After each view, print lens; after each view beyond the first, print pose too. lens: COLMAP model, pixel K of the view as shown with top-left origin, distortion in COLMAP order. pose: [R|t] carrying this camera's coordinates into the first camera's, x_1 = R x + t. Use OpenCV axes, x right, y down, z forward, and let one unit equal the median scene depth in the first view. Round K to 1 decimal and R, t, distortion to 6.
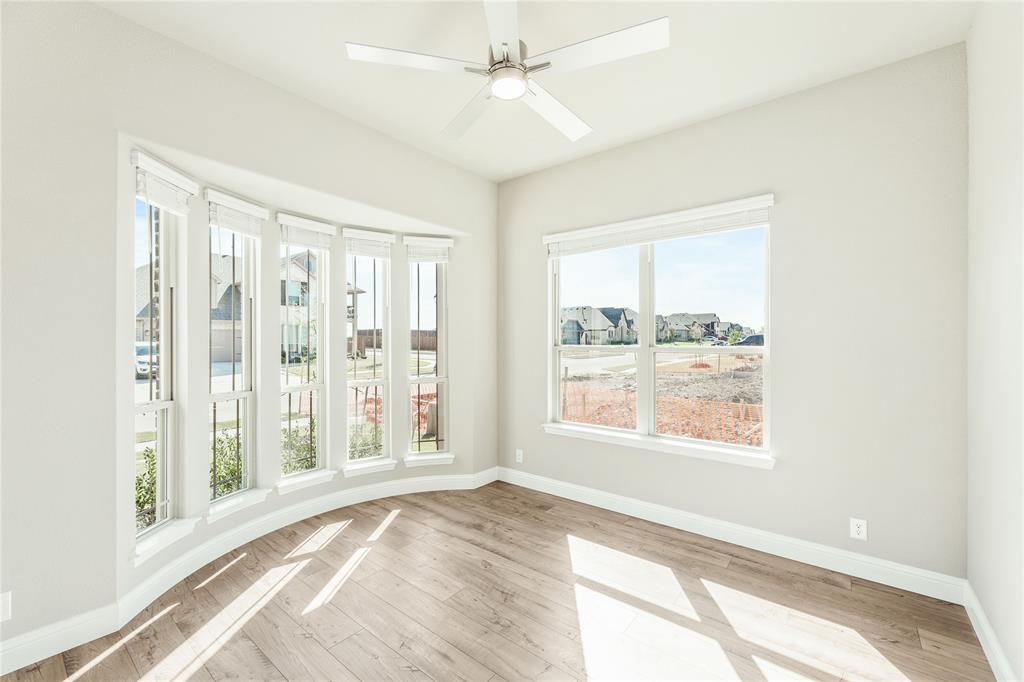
lens RADIAL K [[415.2, 0, 512.0], [0, 415.2, 341.0], [0, 0, 1]] dist [0.002331, 0.000383]
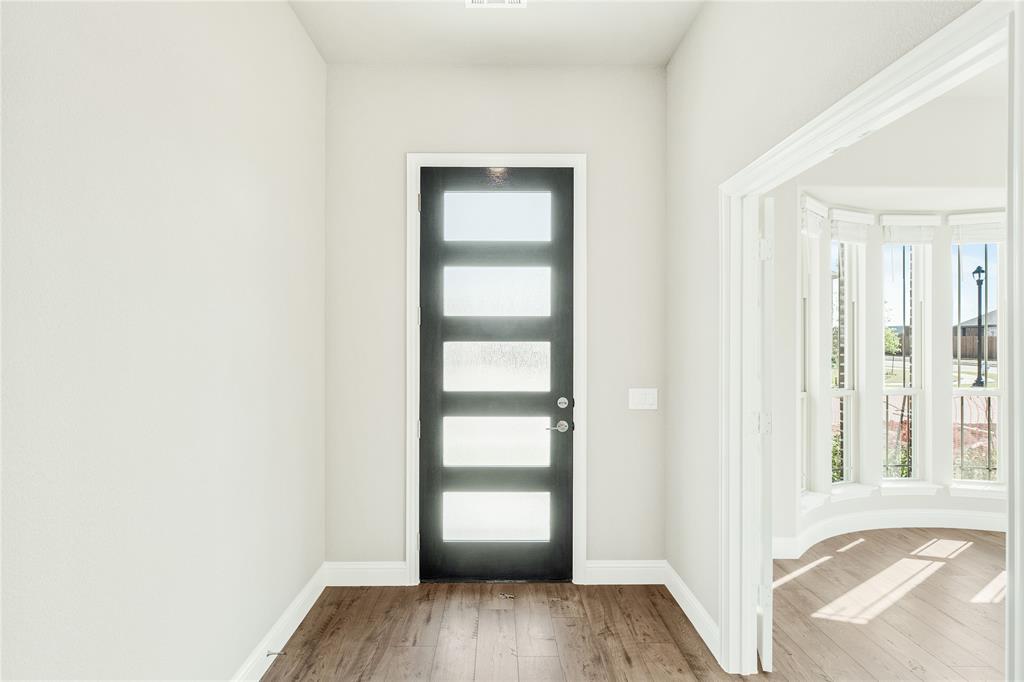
lens RADIAL K [[529.6, 0, 512.0], [0, 529.6, 341.0], [0, 0, 1]] dist [0.001594, -0.000779]
pose [[0.635255, 0.002286, -0.772299, -0.149788], [-0.001075, 0.999997, 0.002075, -0.005423], [0.772302, -0.000488, 0.635256, -0.547469]]
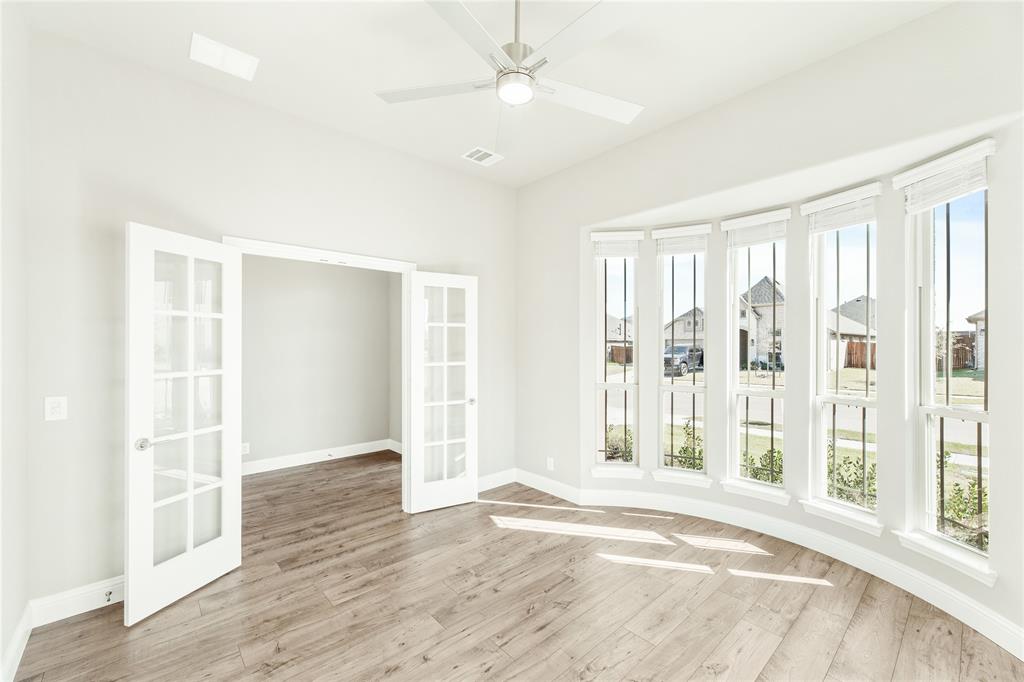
lens RADIAL K [[411.2, 0, 517.4], [0, 411.2, 344.7], [0, 0, 1]] dist [0.002239, 0.000093]
pose [[-0.148200, -0.002970, -0.988953, 0.584359], [-0.000423, 0.999996, -0.002940, 0.006958], [0.988957, -0.000017, -0.148201, 0.688893]]
